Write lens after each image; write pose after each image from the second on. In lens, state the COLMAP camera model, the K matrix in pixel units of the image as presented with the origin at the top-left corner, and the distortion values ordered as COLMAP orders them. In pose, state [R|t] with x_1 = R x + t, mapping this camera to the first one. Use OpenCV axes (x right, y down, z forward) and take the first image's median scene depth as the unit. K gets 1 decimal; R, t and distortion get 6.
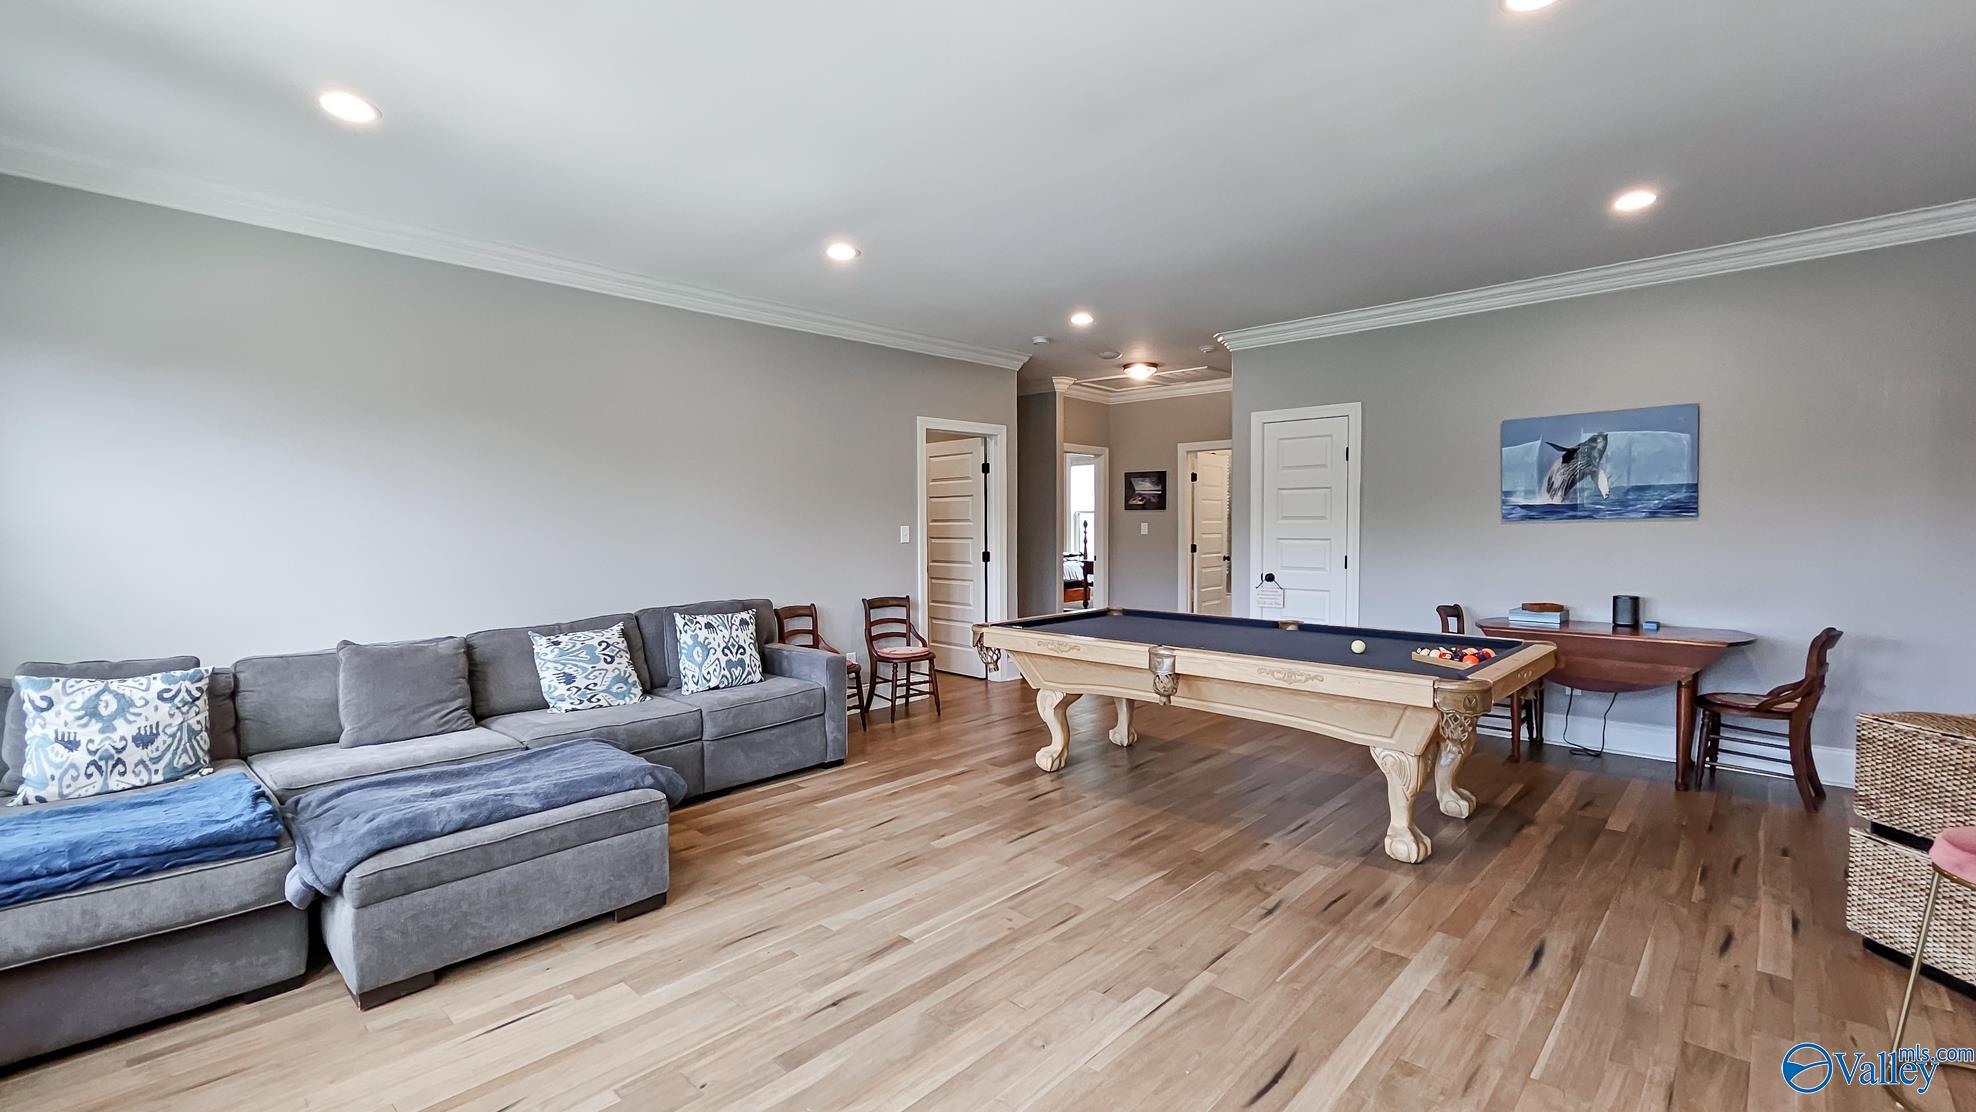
lens RADIAL K [[844.2, 0, 986.8], [0, 844.2, 557.0], [0, 0, 1]] dist [0.003384, 0.000194]
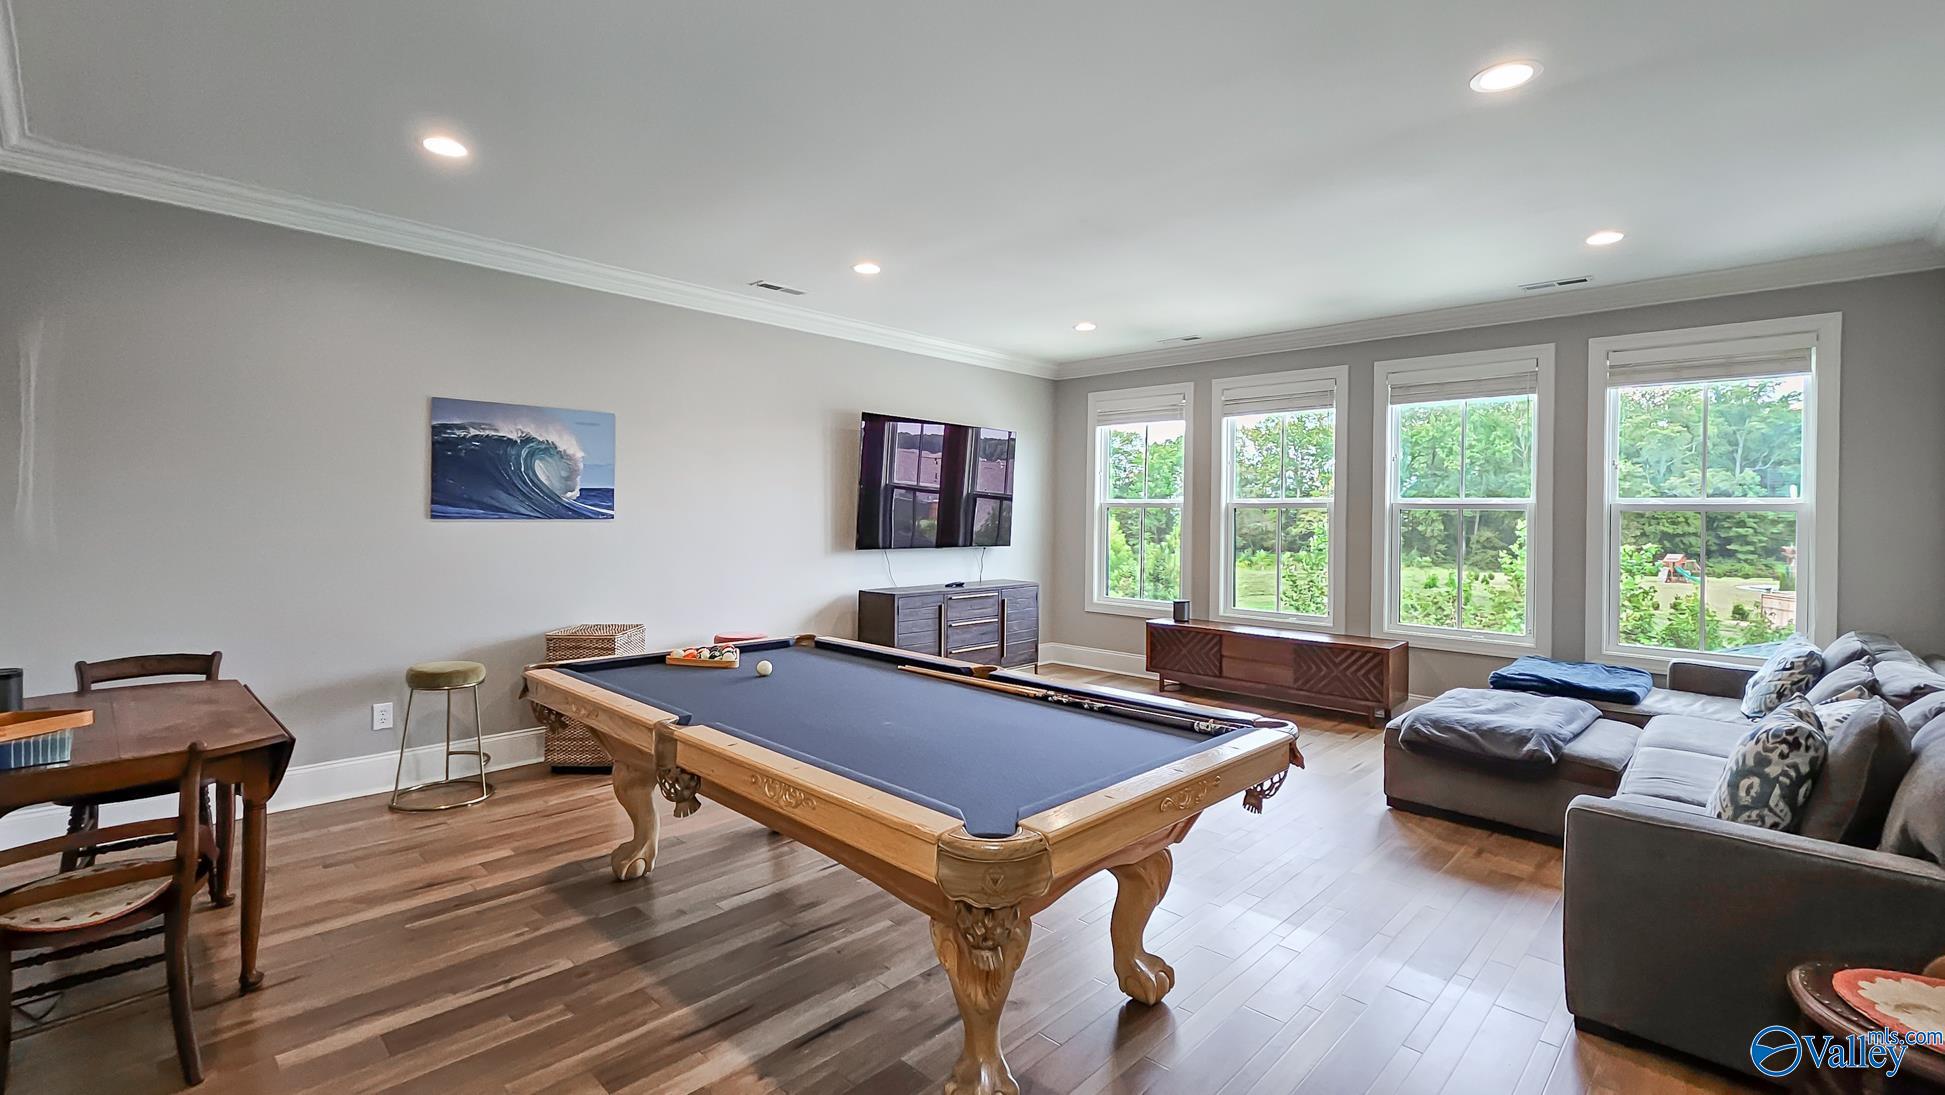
lens RADIAL K [[831.0, 0, 973.9], [0, 831.0, 534.2], [0, 0, 1]] dist [0.003384, 0.000194]
pose [[-0.999967, -0.007255, 0.003570, 0.229235], [-0.007060, 0.998637, 0.051723, -0.076095], [-0.003941, 0.051696, -0.998655, 1.866475]]
